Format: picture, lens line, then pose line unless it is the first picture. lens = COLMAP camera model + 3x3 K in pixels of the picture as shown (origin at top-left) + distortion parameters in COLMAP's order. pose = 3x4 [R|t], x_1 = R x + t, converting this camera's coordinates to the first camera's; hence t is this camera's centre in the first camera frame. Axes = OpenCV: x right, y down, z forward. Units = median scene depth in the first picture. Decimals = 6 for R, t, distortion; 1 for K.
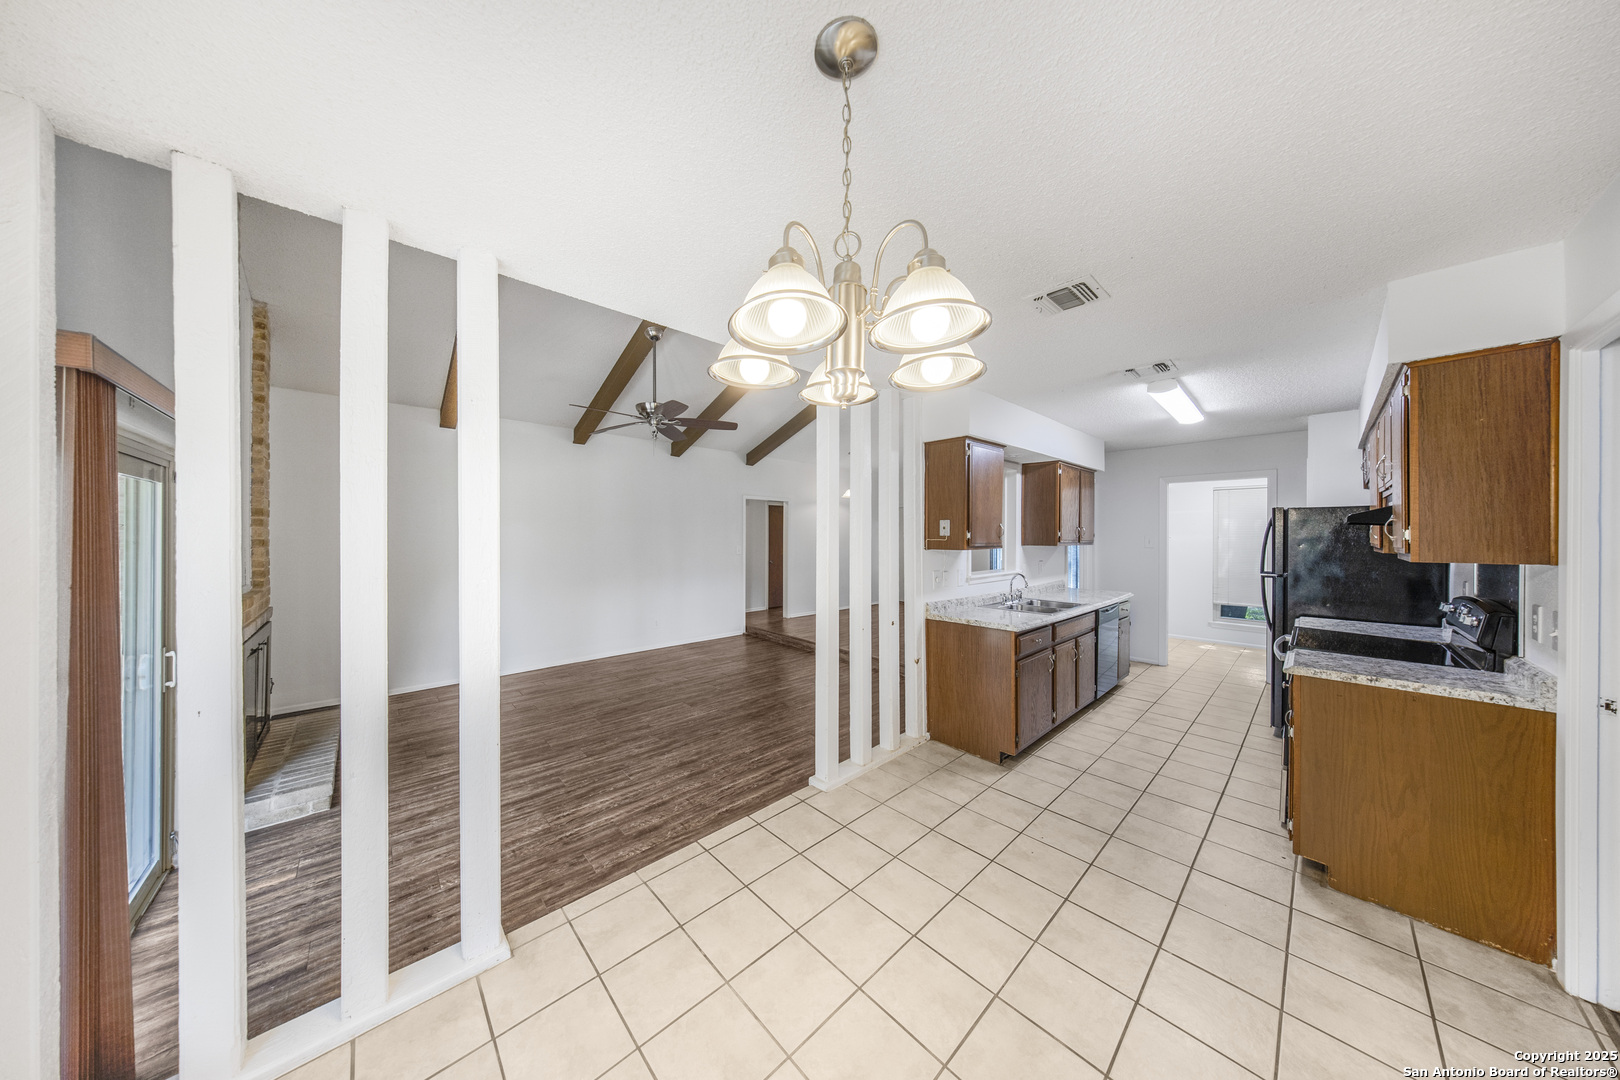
lens RADIAL K [[476.1, 0, 787.0], [0, 476.1, 533.9], [0, 0, 1]] dist [-0.016719, -0.000061]
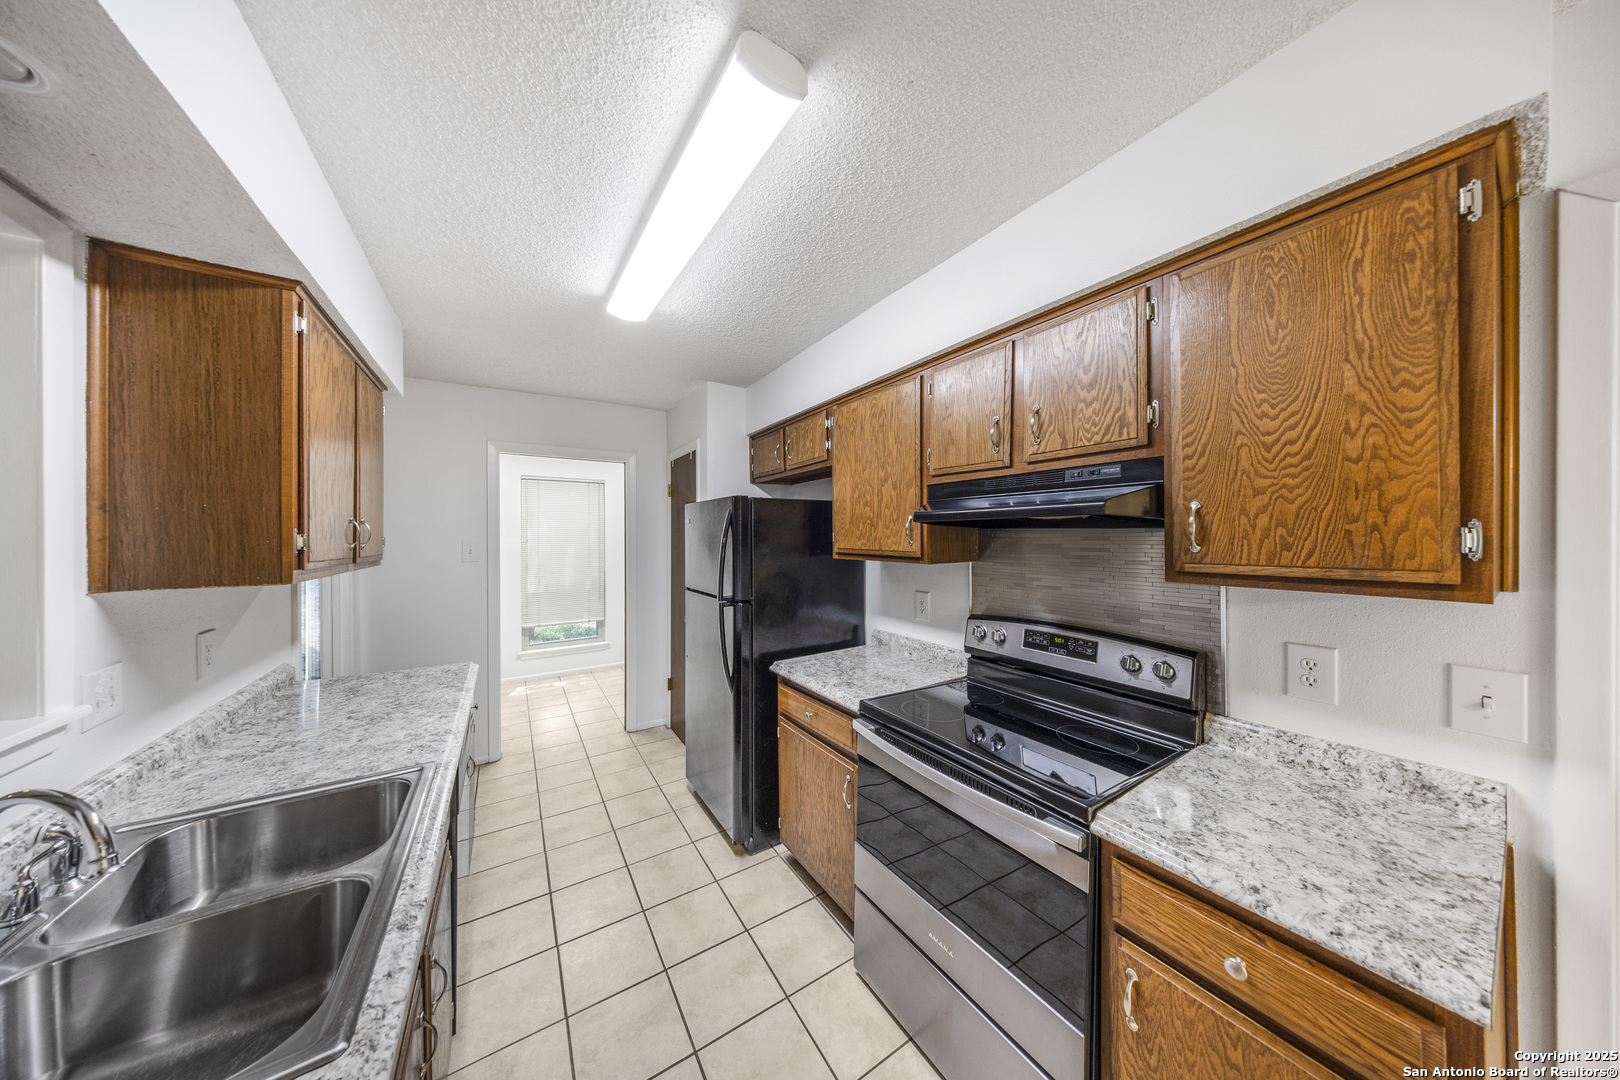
lens RADIAL K [[480.8, 0, 817.8], [0, 480.8, 534.2], [0, 0, 1]] dist [-0.000078, -0.000124]
pose [[0.152567, -0.004818, 0.988281, 0.362132], [0.005198, 0.999978, 0.004073, -0.004615], [-0.988280, 0.004516, 0.152588, 0.696520]]
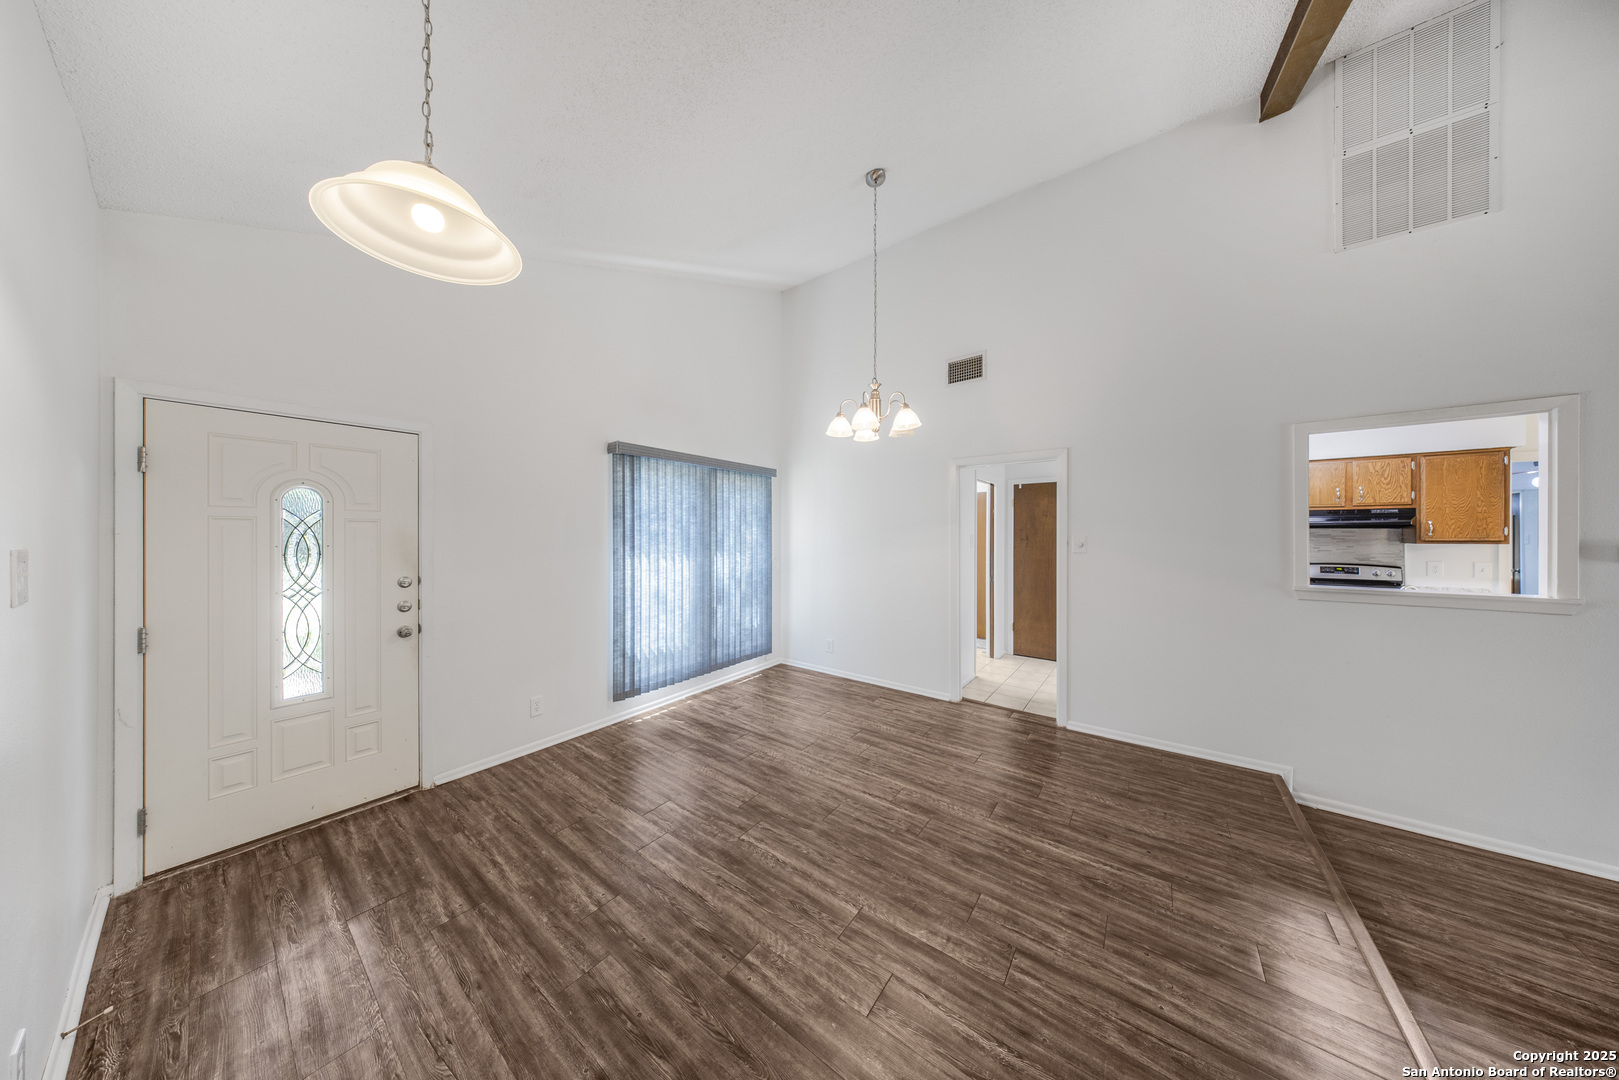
lens RADIAL K [[460.1, 0, 828.5], [0, 460.1, 535.3], [0, 0, 1]] dist [0.005742, -0.000053]
pose [[-0.206195, -0.008756, 0.978472, -0.012592], [0.002656, 0.999951, 0.009507, -0.004280], [-0.978507, 0.004559, -0.206162, 1.925045]]
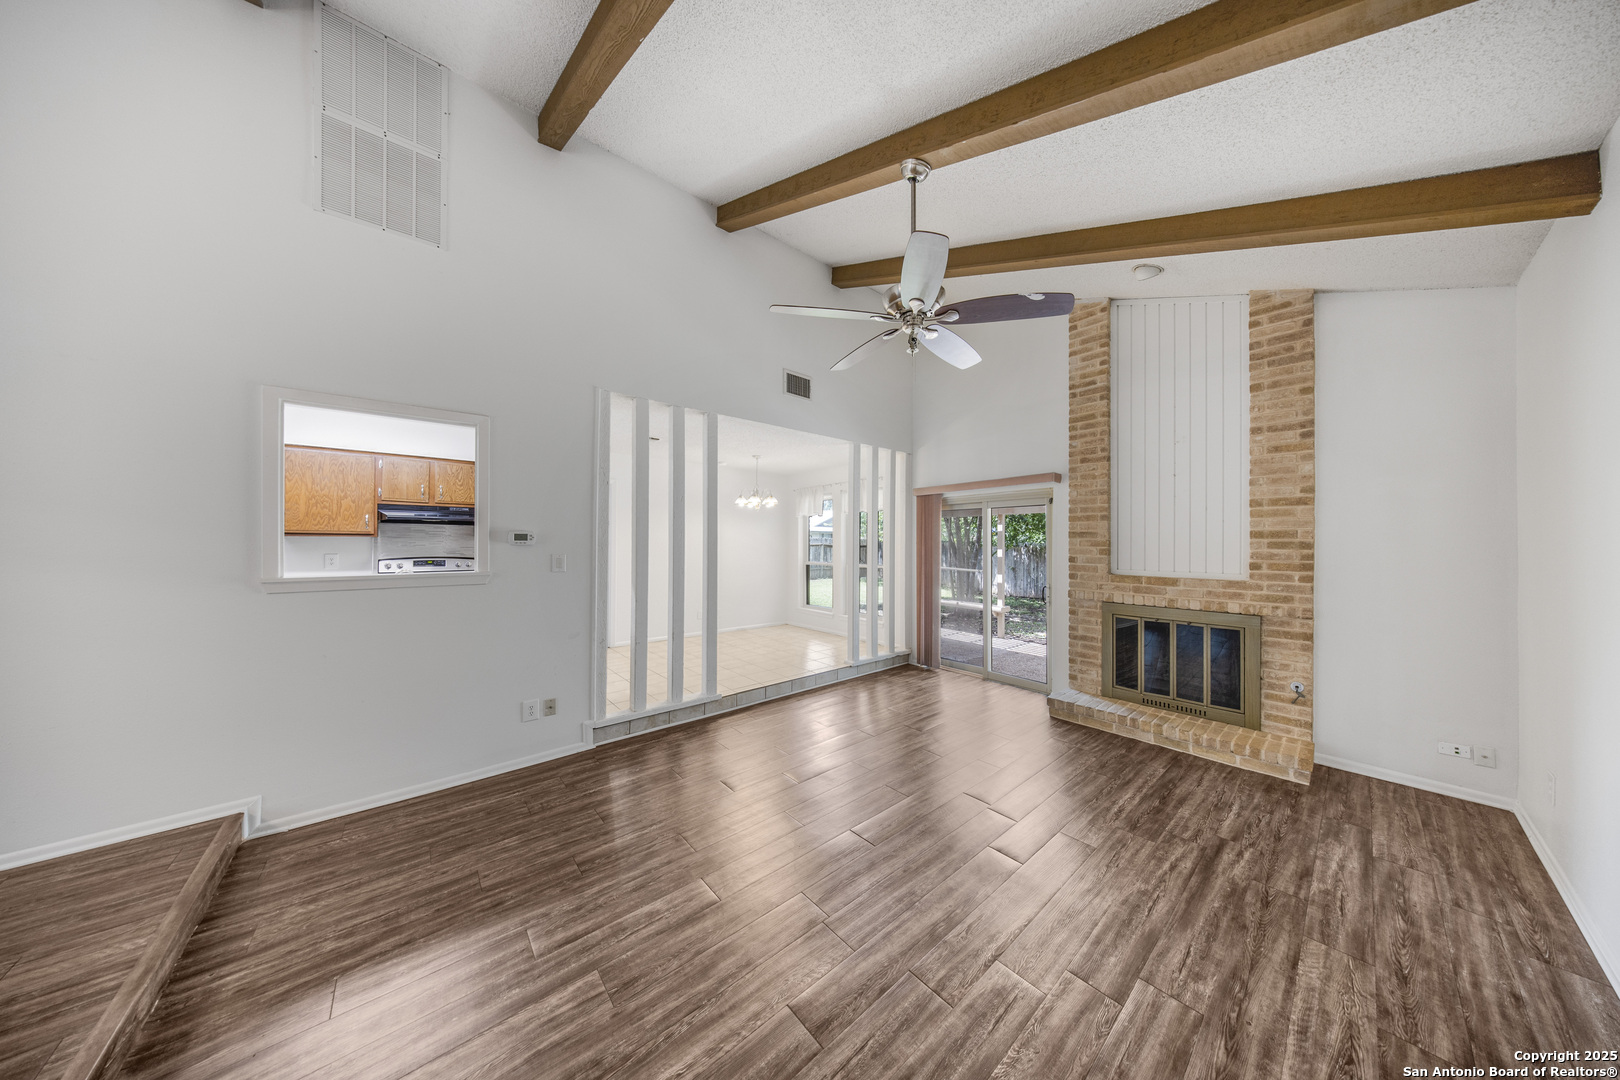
lens RADIAL K [[473.3, 0, 803.8], [0, 473.3, 541.6], [0, 0, 1]] dist [-0.000918, -0.000037]
pose [[-0.999209, -0.004695, 0.039481, -0.179315], [-0.004647, 0.999988, 0.001310, 0.031447], [-0.039487, 0.001126, -0.999219, 1.661055]]
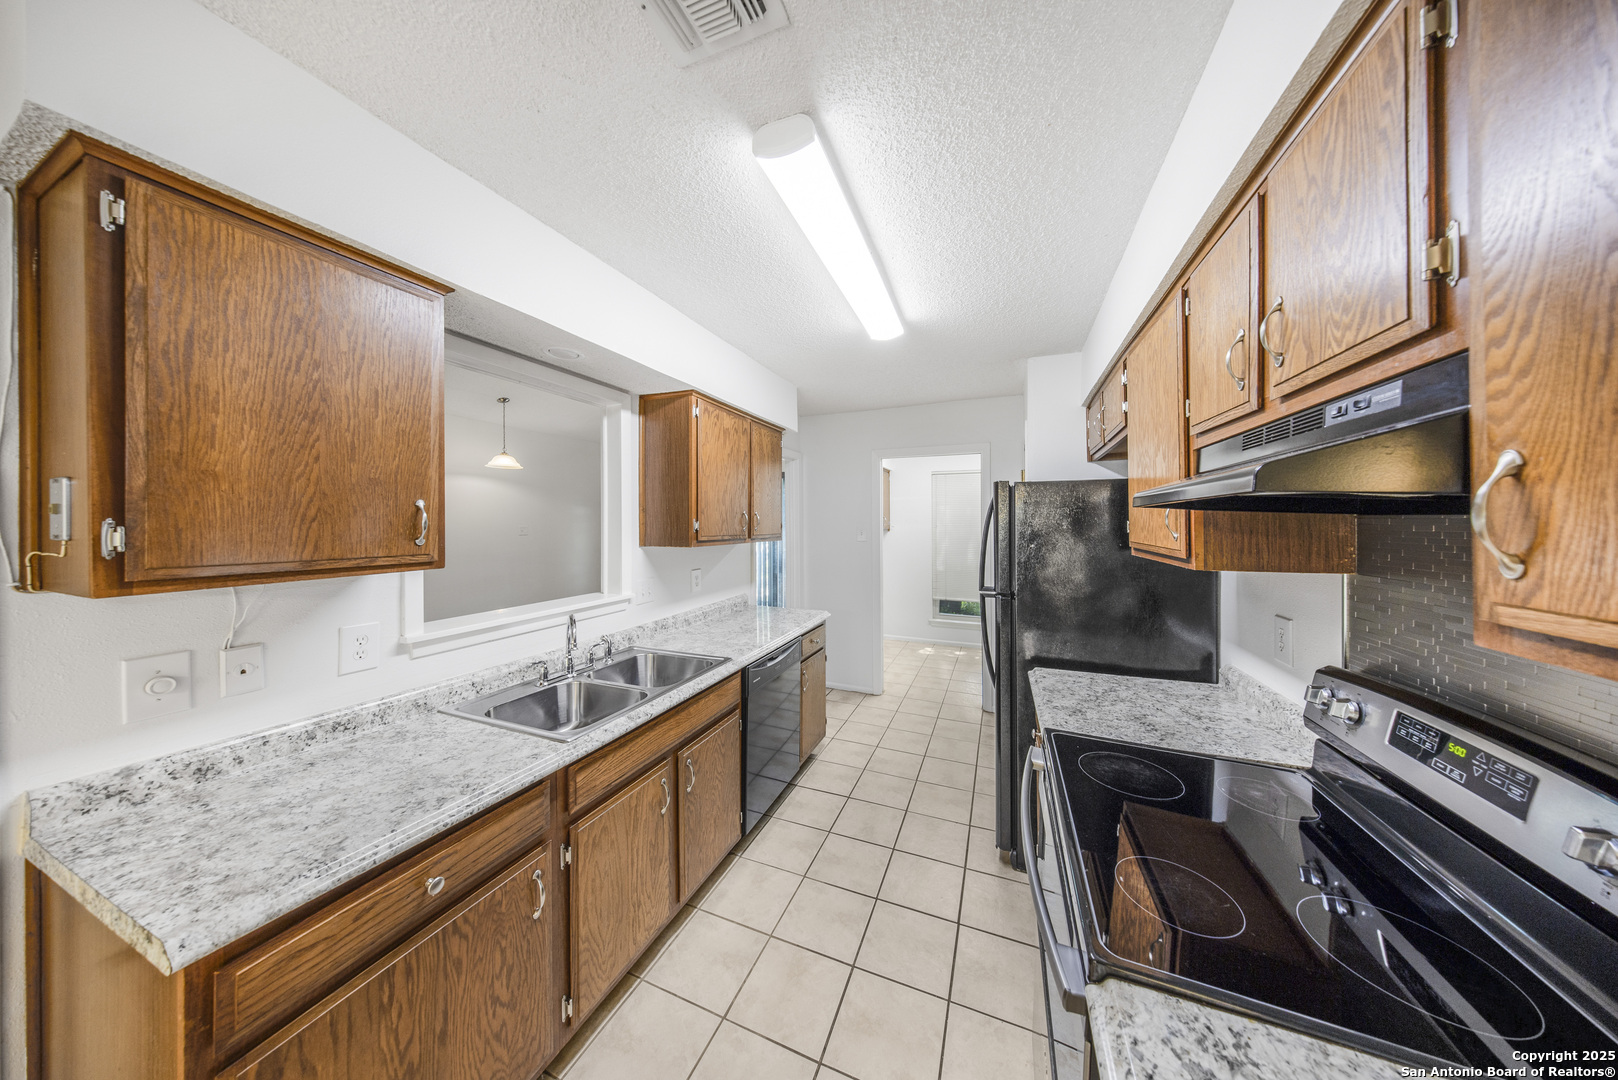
lens RADIAL K [[474.5, 0, 797.4], [0, 474.5, 522.8], [0, 0, 1]] dist [-0.012668, -0.000018]
pose [[0.903291, -0.003814, 0.429011, 0.481397], [0.002330, 0.999989, 0.003983, -0.005507], [-0.429022, -0.002598, 0.903291, 0.491961]]
